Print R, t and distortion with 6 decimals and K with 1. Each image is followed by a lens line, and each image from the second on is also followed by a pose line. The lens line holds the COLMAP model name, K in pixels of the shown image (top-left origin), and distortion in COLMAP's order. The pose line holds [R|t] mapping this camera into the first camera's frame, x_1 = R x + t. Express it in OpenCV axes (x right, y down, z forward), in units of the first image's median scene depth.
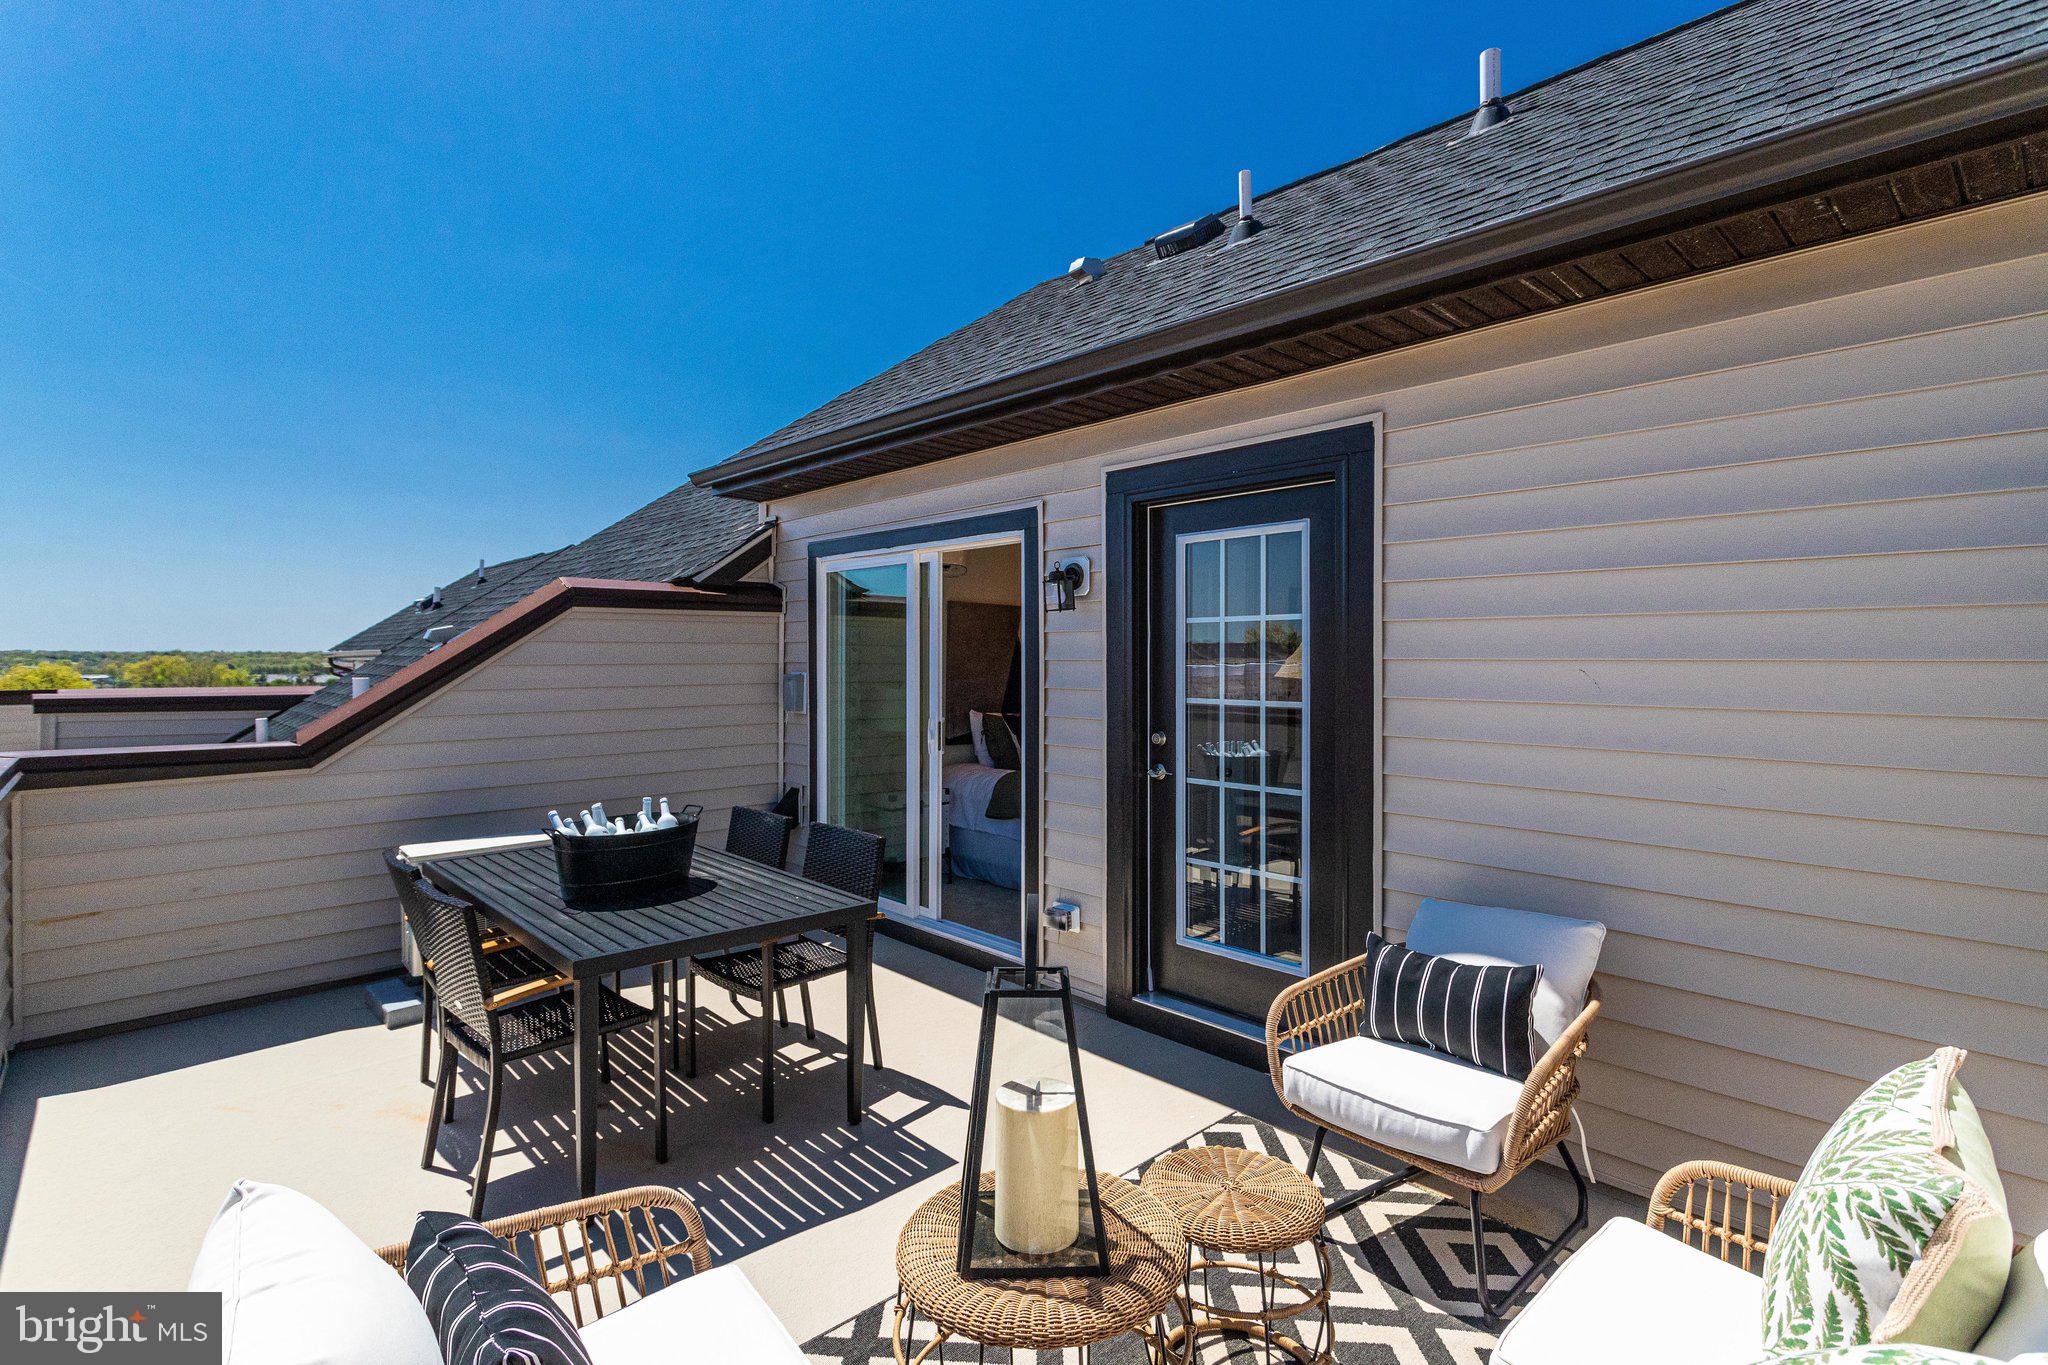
lens RADIAL K [[972.3, 0, 1023.4], [0, 972.3, 674.5], [0, 0, 1]] dist [0.005178, -0.000293]
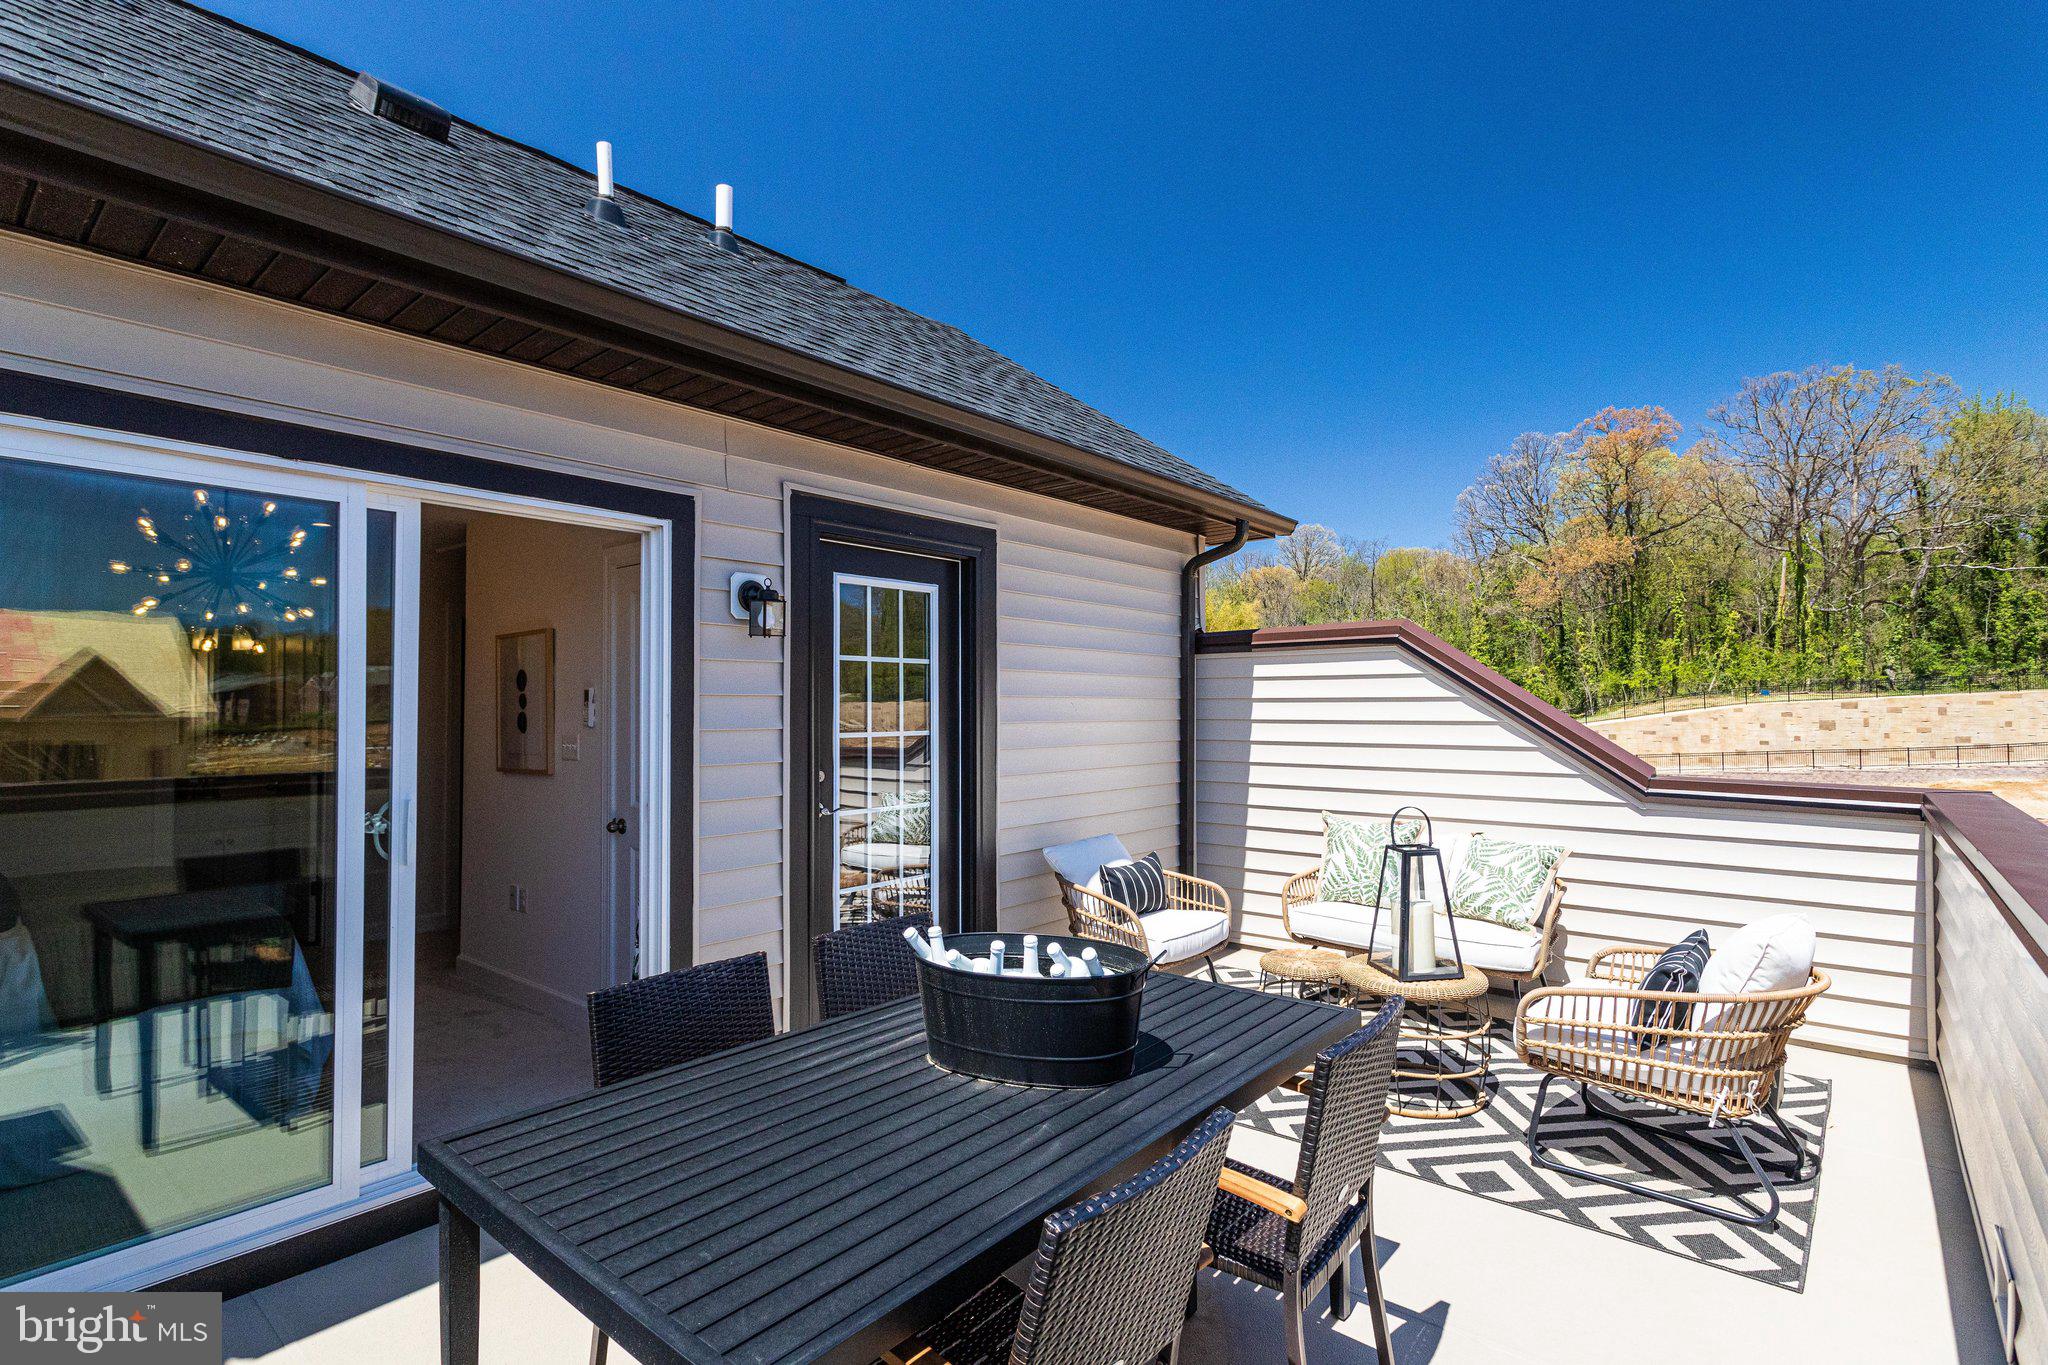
lens RADIAL K [[972.3, 0, 1019.7], [0, 972.3, 690.8], [0, 0, 1]] dist [0.005178, -0.000293]
pose [[-0.113450, 0.011582, 0.993476, -0.834887], [0.014548, 0.999844, -0.009995, -0.006364], [-0.993437, 0.013319, -0.113600, 0.886781]]
